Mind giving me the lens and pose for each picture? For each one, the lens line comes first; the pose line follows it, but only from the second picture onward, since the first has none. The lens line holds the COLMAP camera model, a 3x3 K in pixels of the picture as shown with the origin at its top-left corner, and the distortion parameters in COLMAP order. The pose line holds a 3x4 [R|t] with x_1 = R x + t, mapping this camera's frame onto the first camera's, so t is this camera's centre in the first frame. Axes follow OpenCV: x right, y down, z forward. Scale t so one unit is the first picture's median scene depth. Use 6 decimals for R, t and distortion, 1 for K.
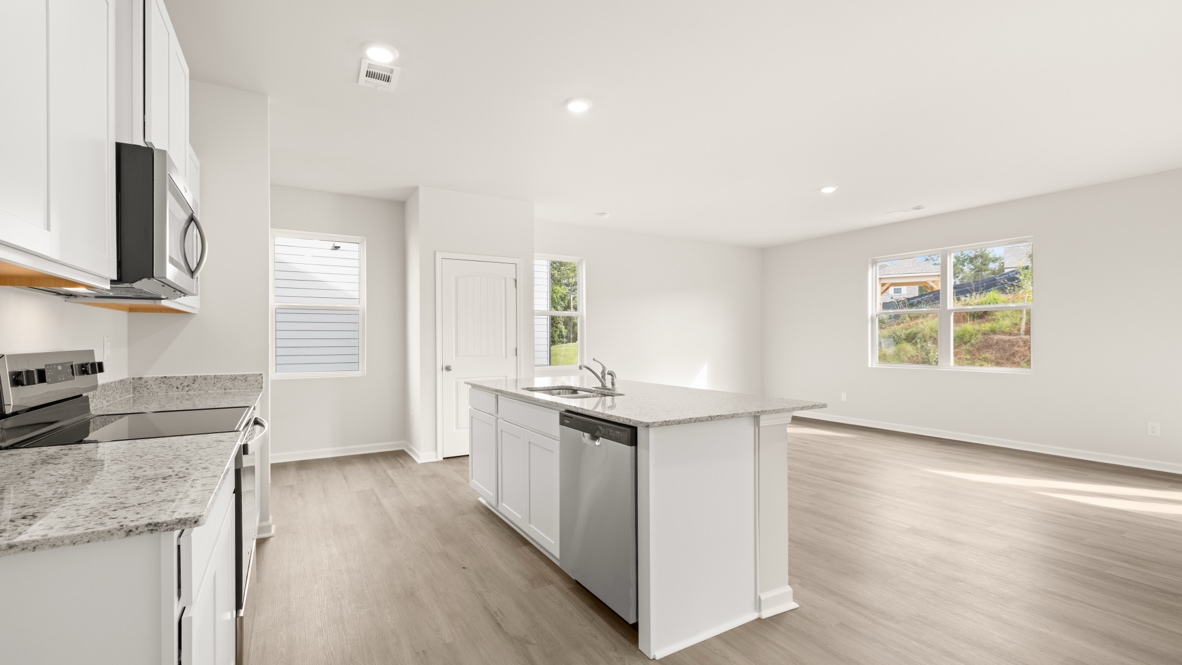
lens RADIAL K [[508.2, 0, 588.2], [0, 508.2, 338.4], [0, 0, 1]] dist [-0.003092, -0.000299]
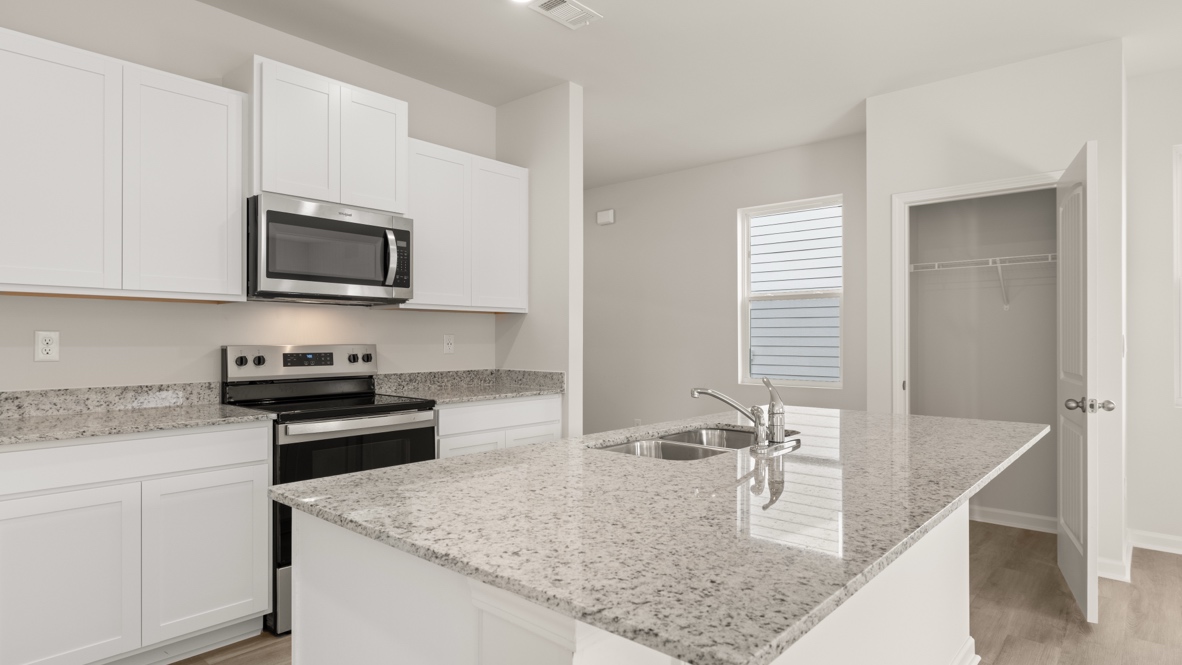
lens RADIAL K [[646.2, 0, 582.3], [0, 646.2, 335.7], [0, 0, 1]] dist [-0.001659, 0.000826]
pose [[0.307652, -0.003770, -0.951492, 0.234609], [0.001000, 0.999993, -0.003639, 0.001661], [0.951499, 0.000168, 0.307653, 0.287121]]
